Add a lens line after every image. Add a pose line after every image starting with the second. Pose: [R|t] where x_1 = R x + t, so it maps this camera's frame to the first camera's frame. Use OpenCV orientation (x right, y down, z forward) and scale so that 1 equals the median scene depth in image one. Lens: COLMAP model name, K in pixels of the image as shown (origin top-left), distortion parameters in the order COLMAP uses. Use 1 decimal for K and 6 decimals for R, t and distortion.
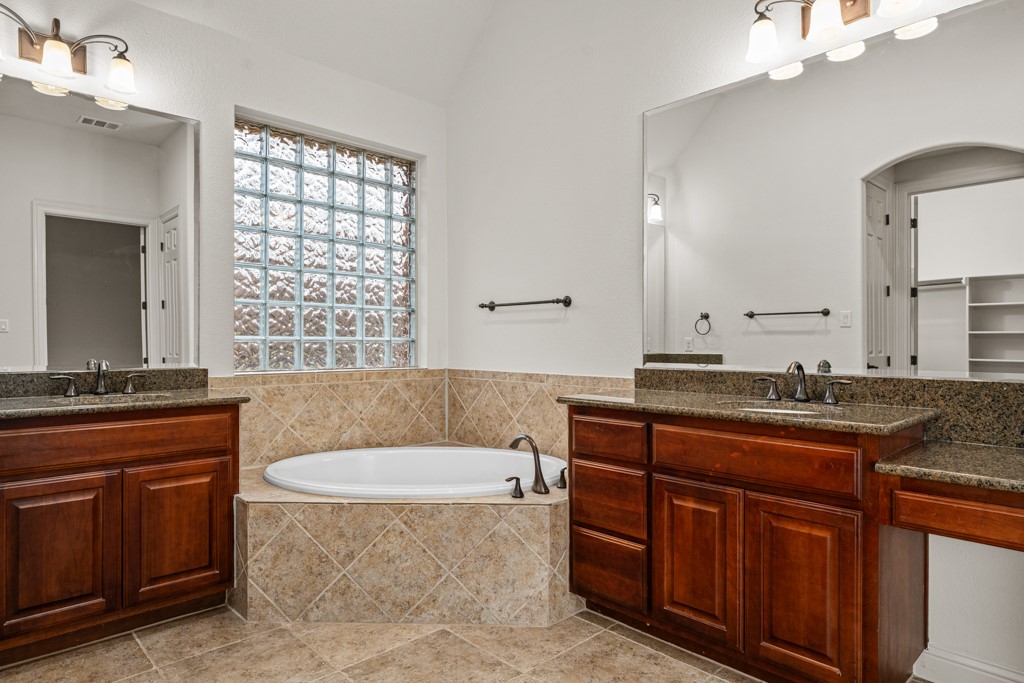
lens RADIAL K [[587.0, 0, 502.6], [0, 587.0, 339.7], [0, 0, 1]] dist [-0.001508, -0.000809]
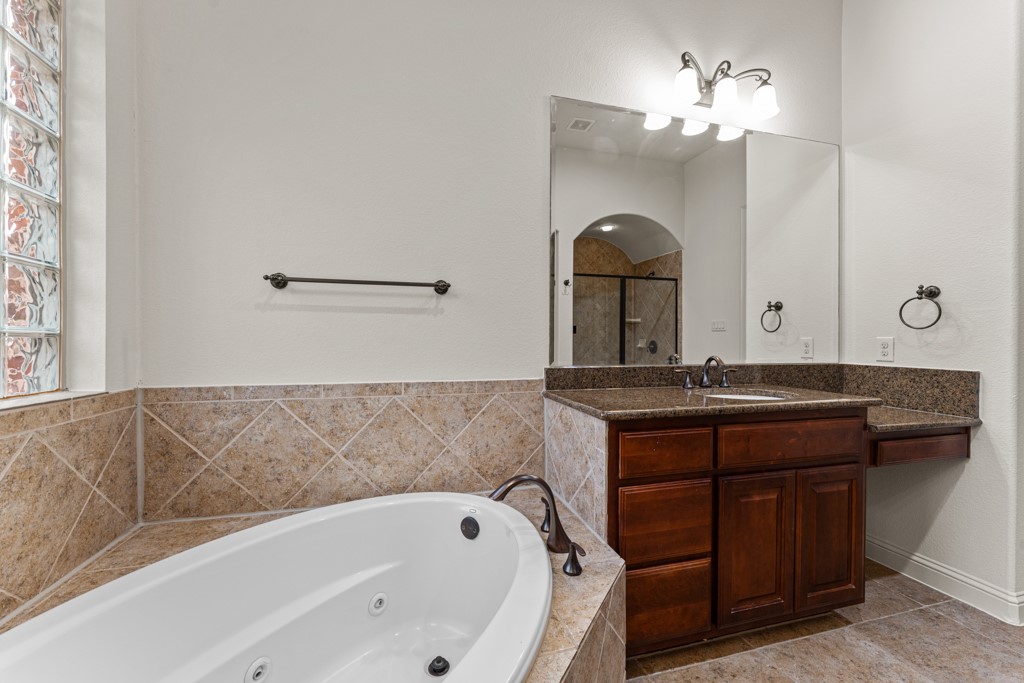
lens RADIAL K [[414.5, 0, 510.1], [0, 414.5, 340.7], [0, 0, 1]] dist [-0.004294, 0.000974]
pose [[0.469406, 0.001672, 0.882981, -0.267480], [-0.007376, 0.999971, 0.002028, 0.003390], [-0.882952, -0.007465, 0.469405, 0.532845]]
